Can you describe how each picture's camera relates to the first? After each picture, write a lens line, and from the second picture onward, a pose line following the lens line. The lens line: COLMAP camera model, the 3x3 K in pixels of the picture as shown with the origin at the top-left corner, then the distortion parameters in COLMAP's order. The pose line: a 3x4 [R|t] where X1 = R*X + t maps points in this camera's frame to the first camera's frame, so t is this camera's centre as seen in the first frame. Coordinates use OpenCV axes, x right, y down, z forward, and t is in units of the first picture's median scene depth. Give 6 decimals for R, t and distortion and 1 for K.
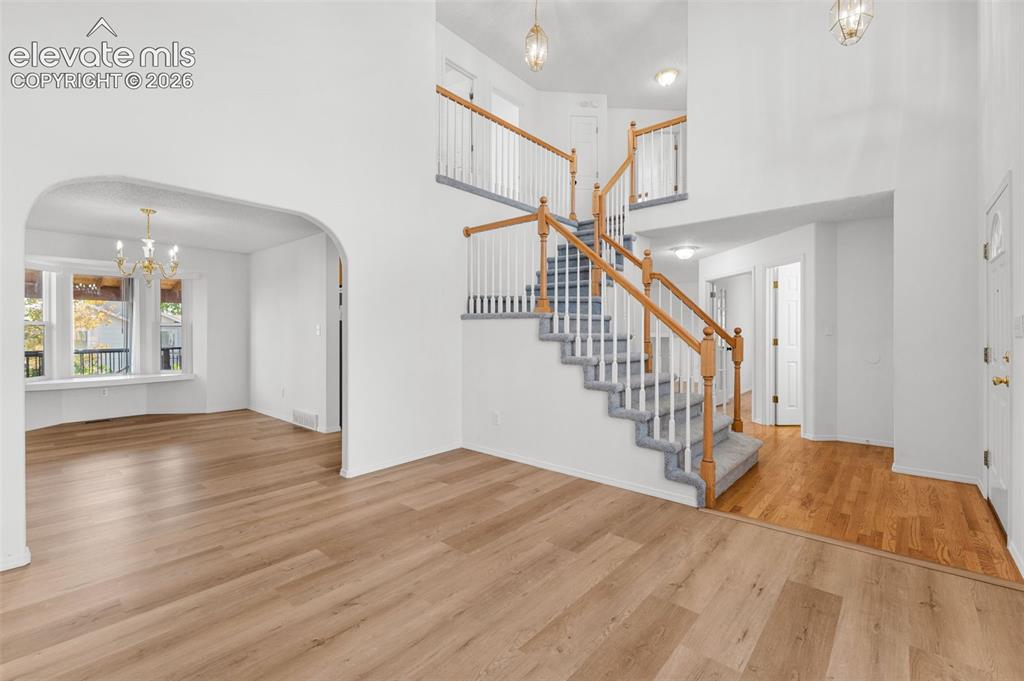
lens RADIAL K [[451.2, 0, 509.7], [0, 451.2, 332.9], [0, 0, 1]] dist [0.006350, -0.003778]
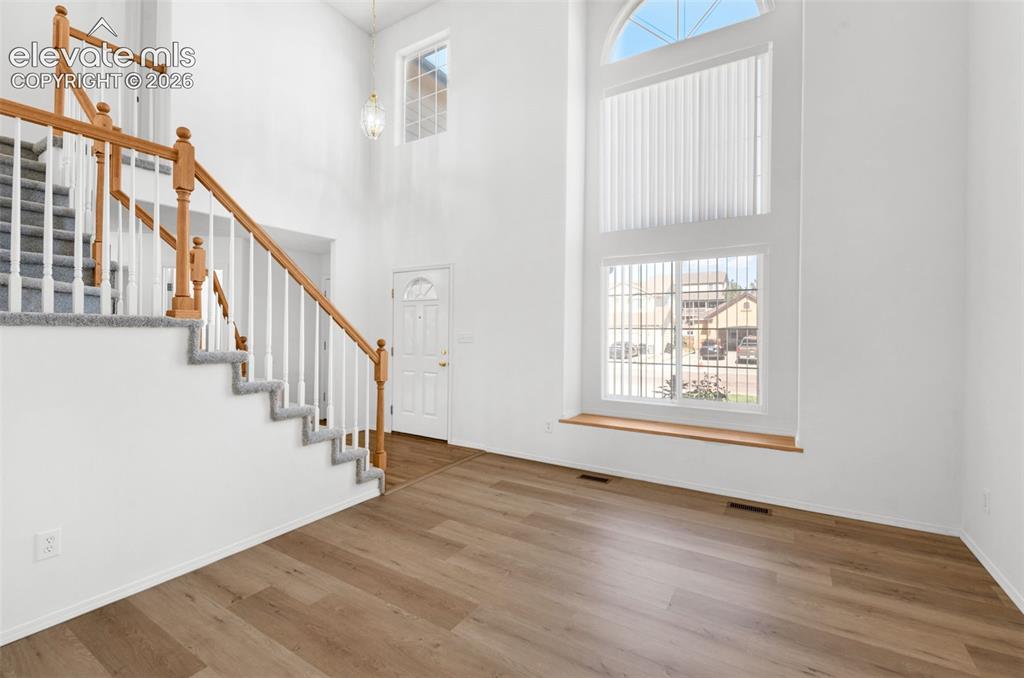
lens RADIAL K [[436.8, 0, 509.8], [0, 436.8, 330.8], [0, 0, 1]] dist [0.004302, 0.000142]
pose [[-0.162871, -0.002893, 0.986643, -0.805275], [-0.005169, 0.999984, 0.002079, -0.044355], [-0.986634, -0.004762, -0.162883, 0.917510]]
